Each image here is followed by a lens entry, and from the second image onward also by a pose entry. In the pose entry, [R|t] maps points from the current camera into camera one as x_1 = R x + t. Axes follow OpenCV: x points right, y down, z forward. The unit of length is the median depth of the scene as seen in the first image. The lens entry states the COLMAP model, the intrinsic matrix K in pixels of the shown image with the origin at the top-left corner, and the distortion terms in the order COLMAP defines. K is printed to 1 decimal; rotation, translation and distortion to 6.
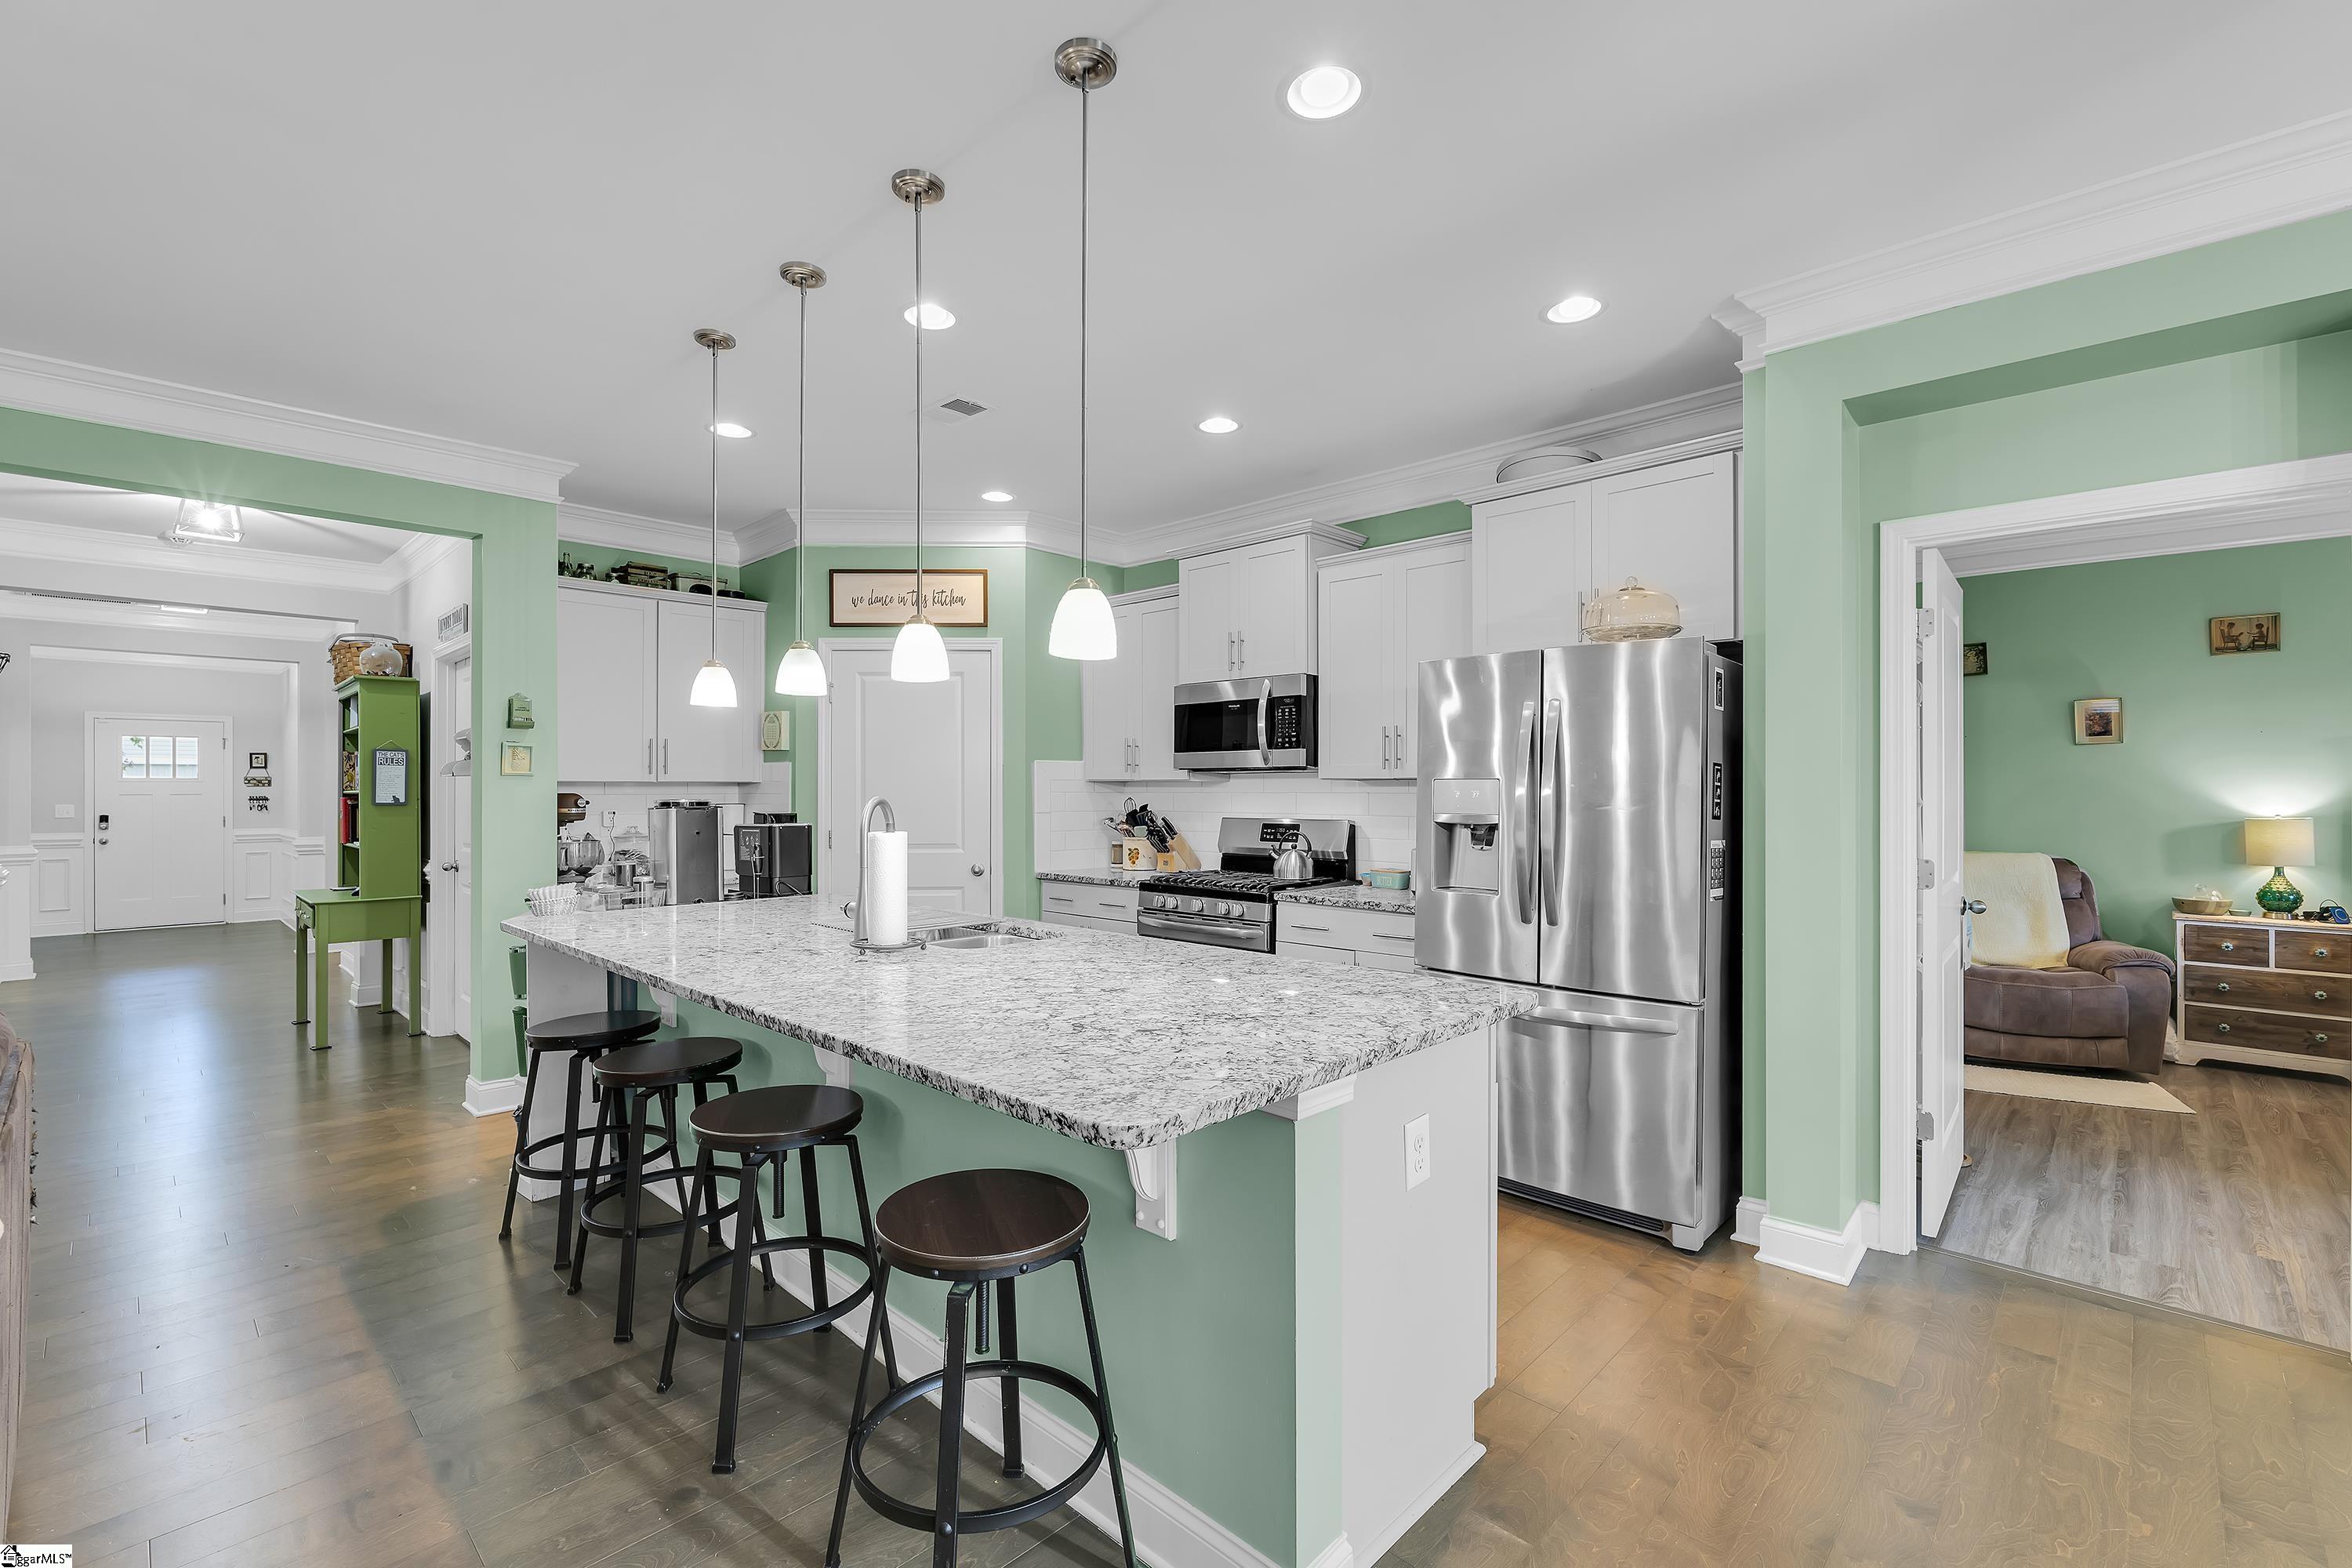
lens RADIAL K [[999.4, 0, 1206.2], [0, 999.4, 790.7], [0, 0, 1]] dist [-0.002164, -0.000423]
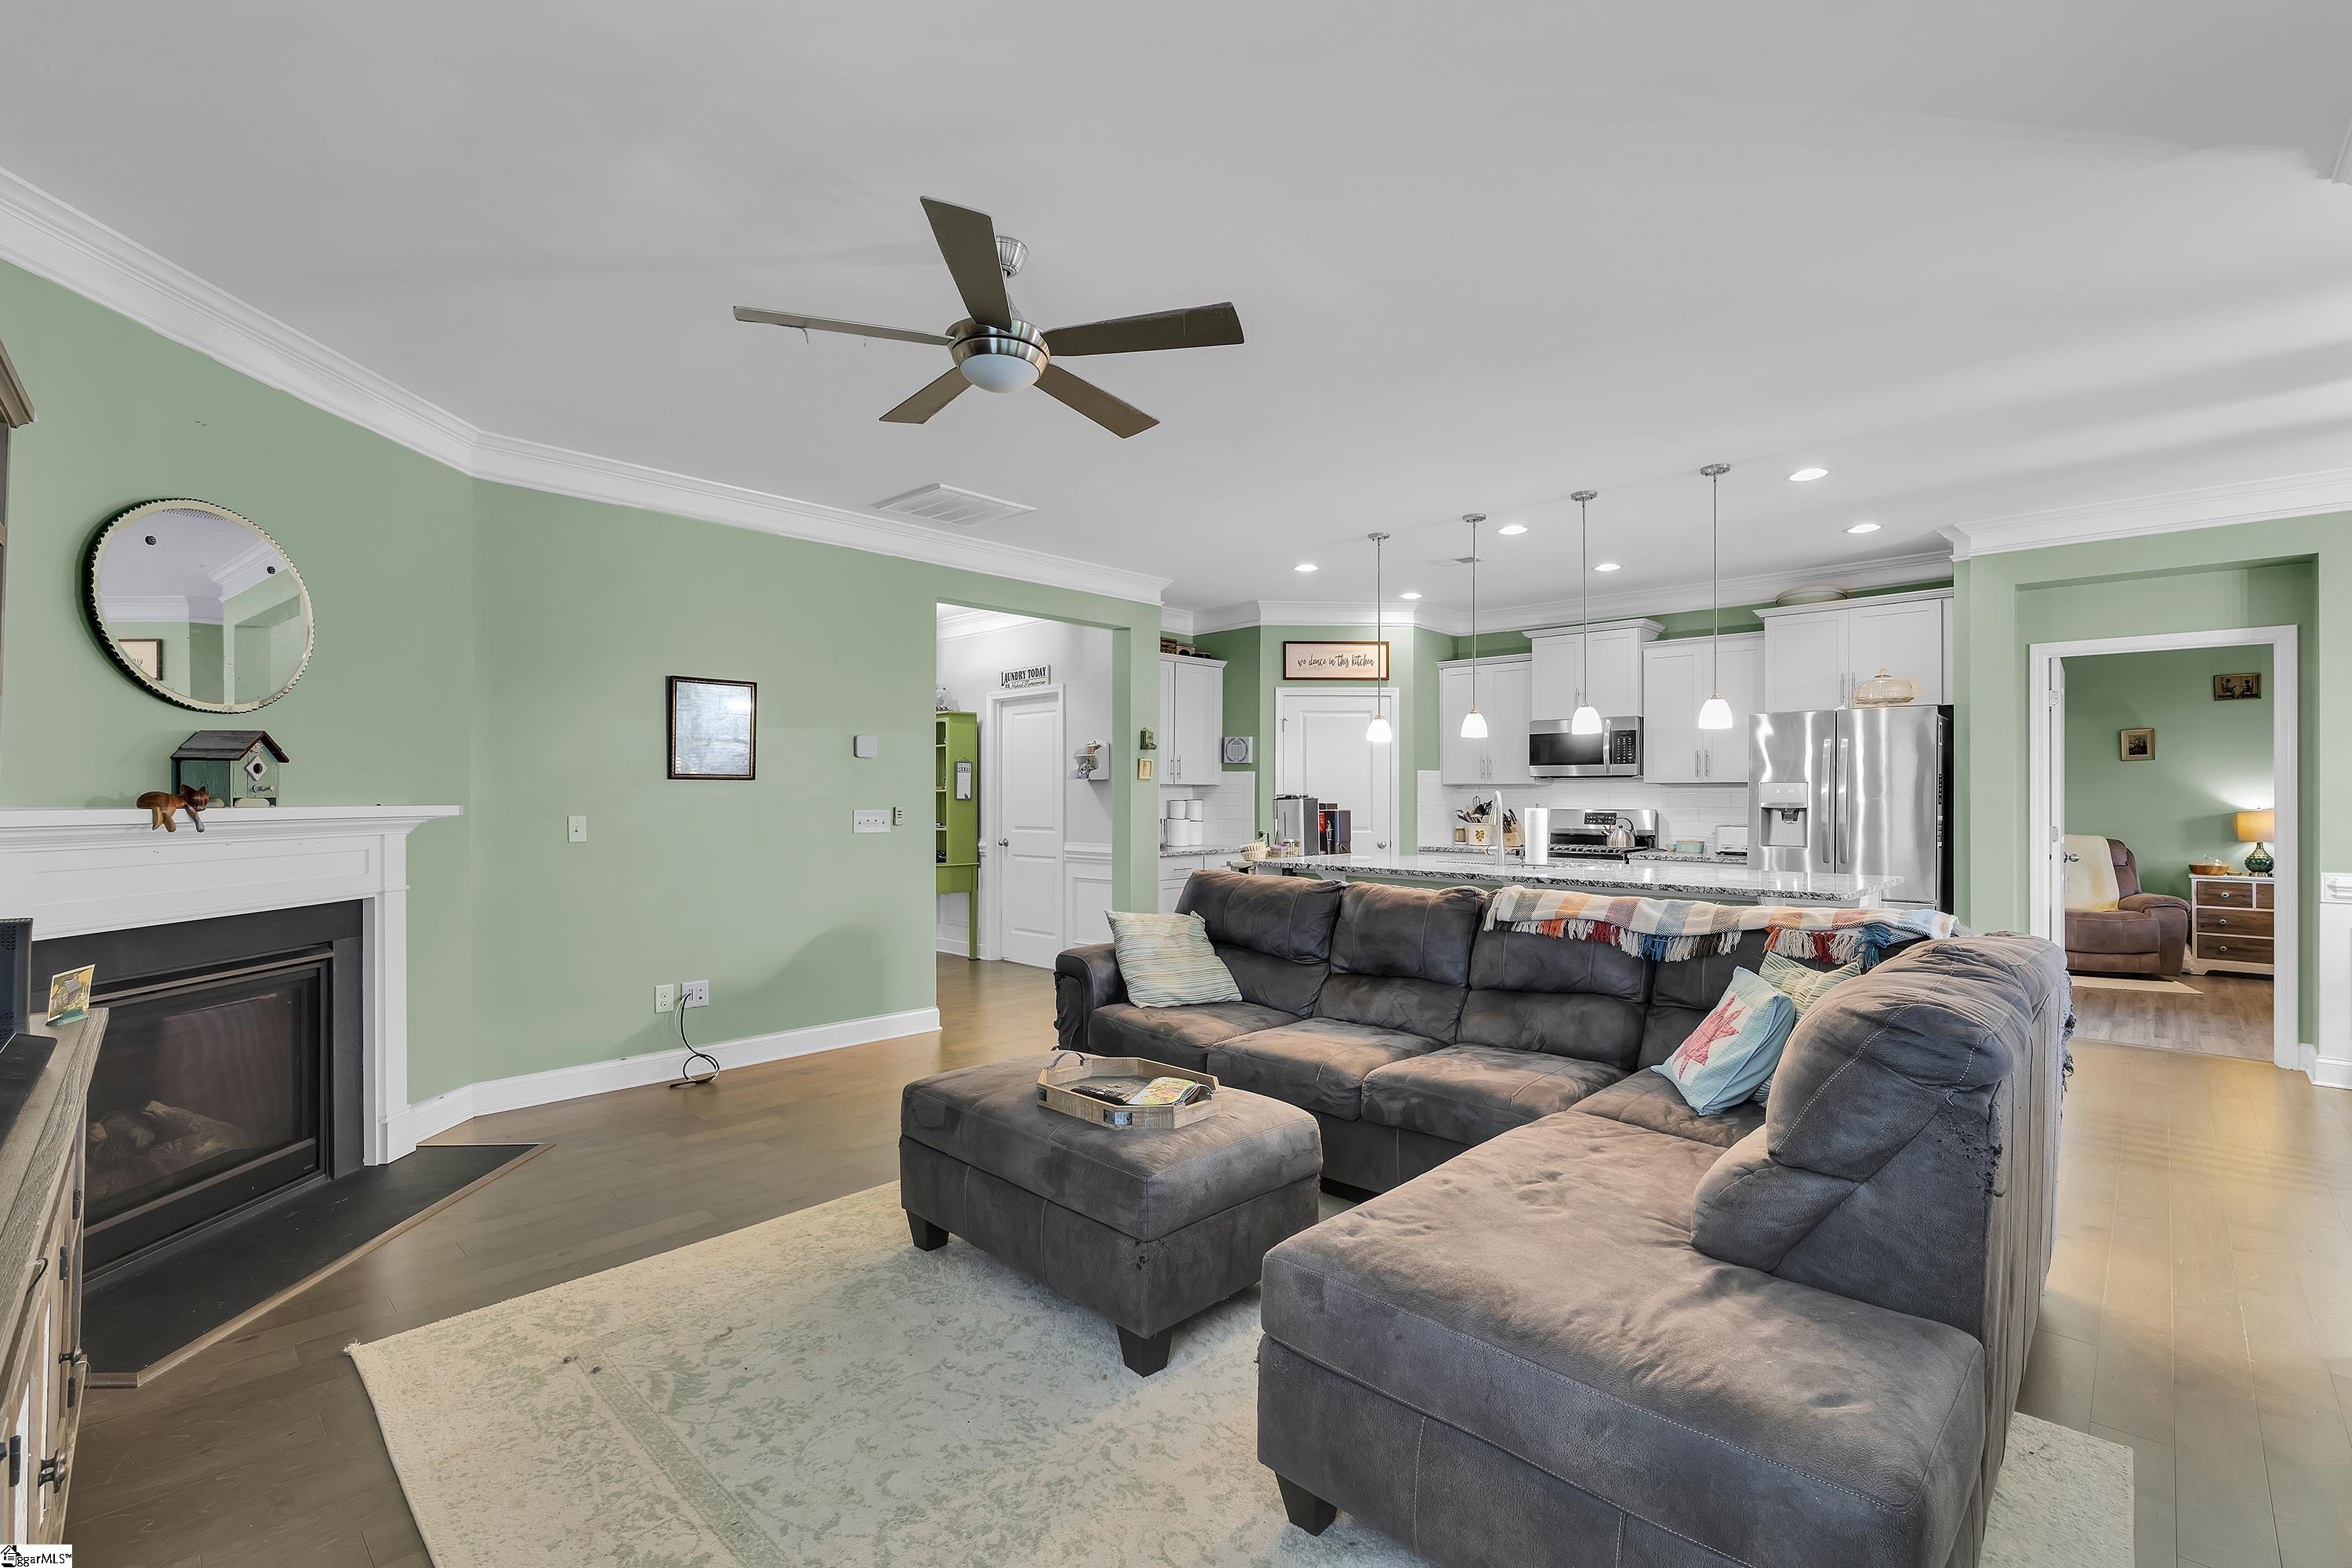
lens RADIAL K [[1049.1, 0, 1178.9], [0, 1049.1, 796.8], [0, 0, 1]] dist [-0.002146, -0.000219]
pose [[0.999999, 0.001650, 0.000149, -0.562414], [-0.001650, 0.999995, -0.002687, 0.014526], [-0.000154, 0.002687, 0.999996, -0.587325]]
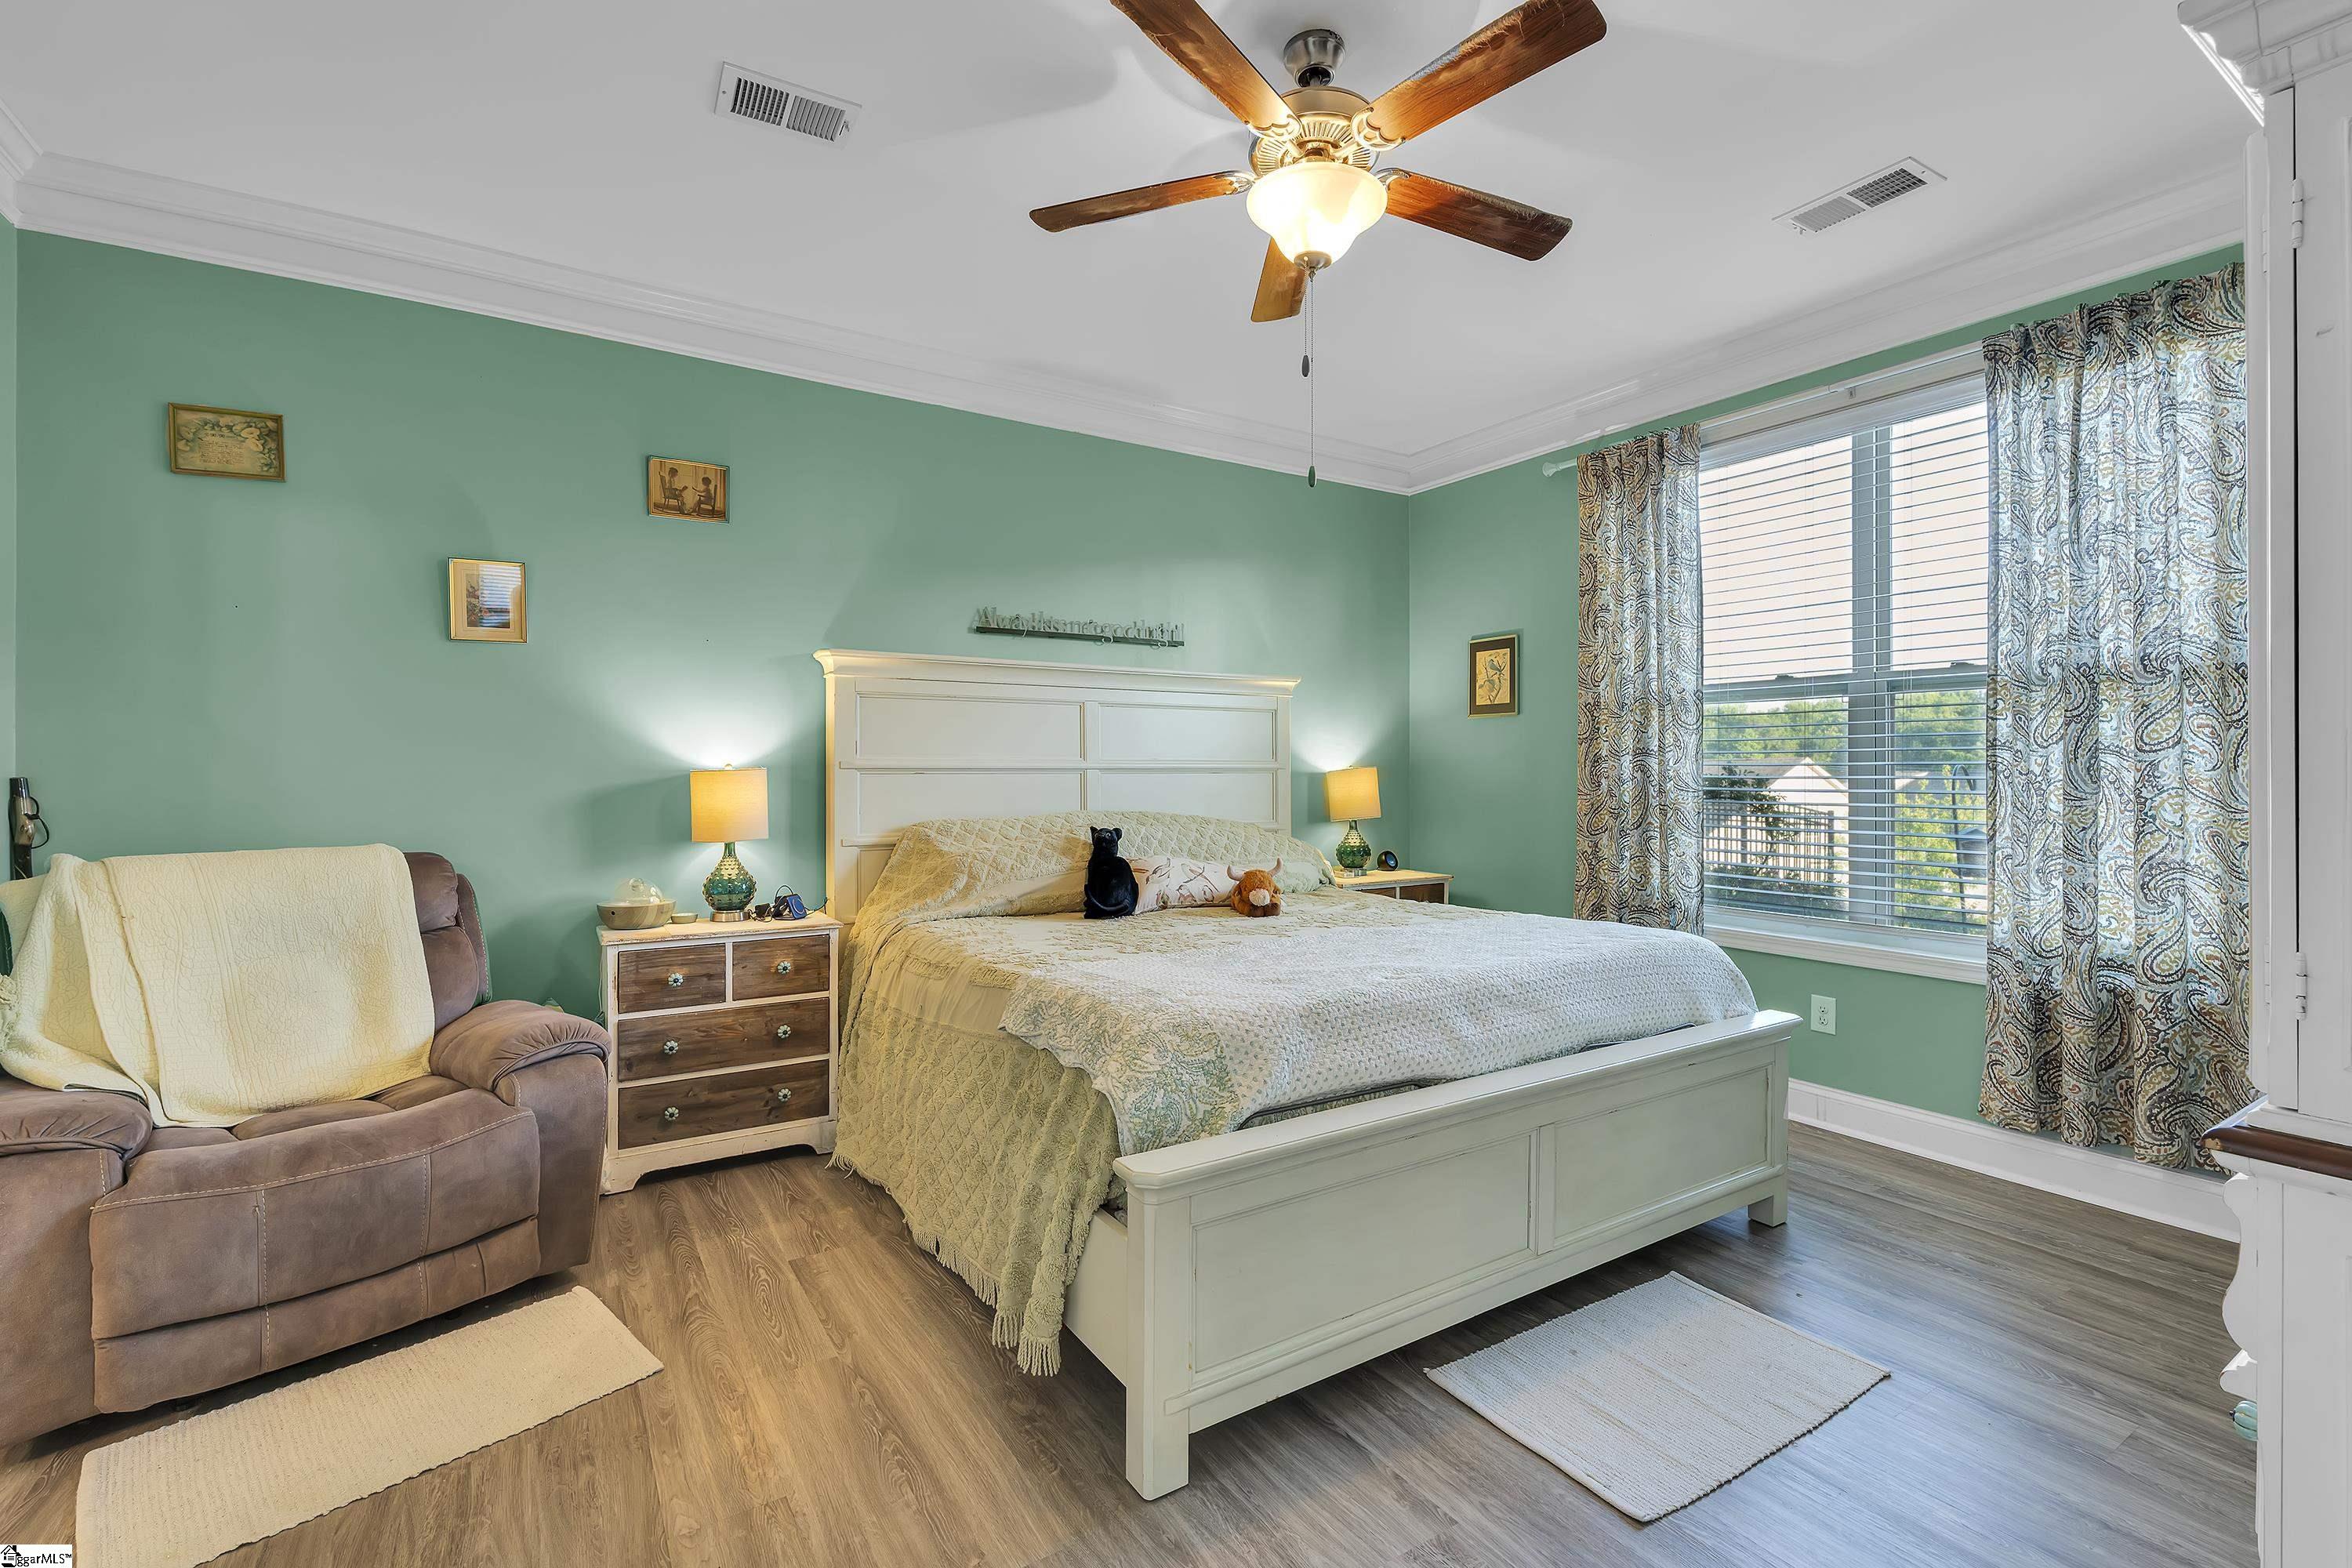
lens RADIAL K [[1032.5, 0, 1171.0], [0, 1032.5, 770.2], [0, 0, 1]] dist [-0.004156, -0.000372]
pose [[0.253734, 0.003617, 0.967267, 0.490981], [-0.002502, 0.999992, -0.003083, 0.029635], [-0.967271, -0.001638, 0.253741, 0.547080]]
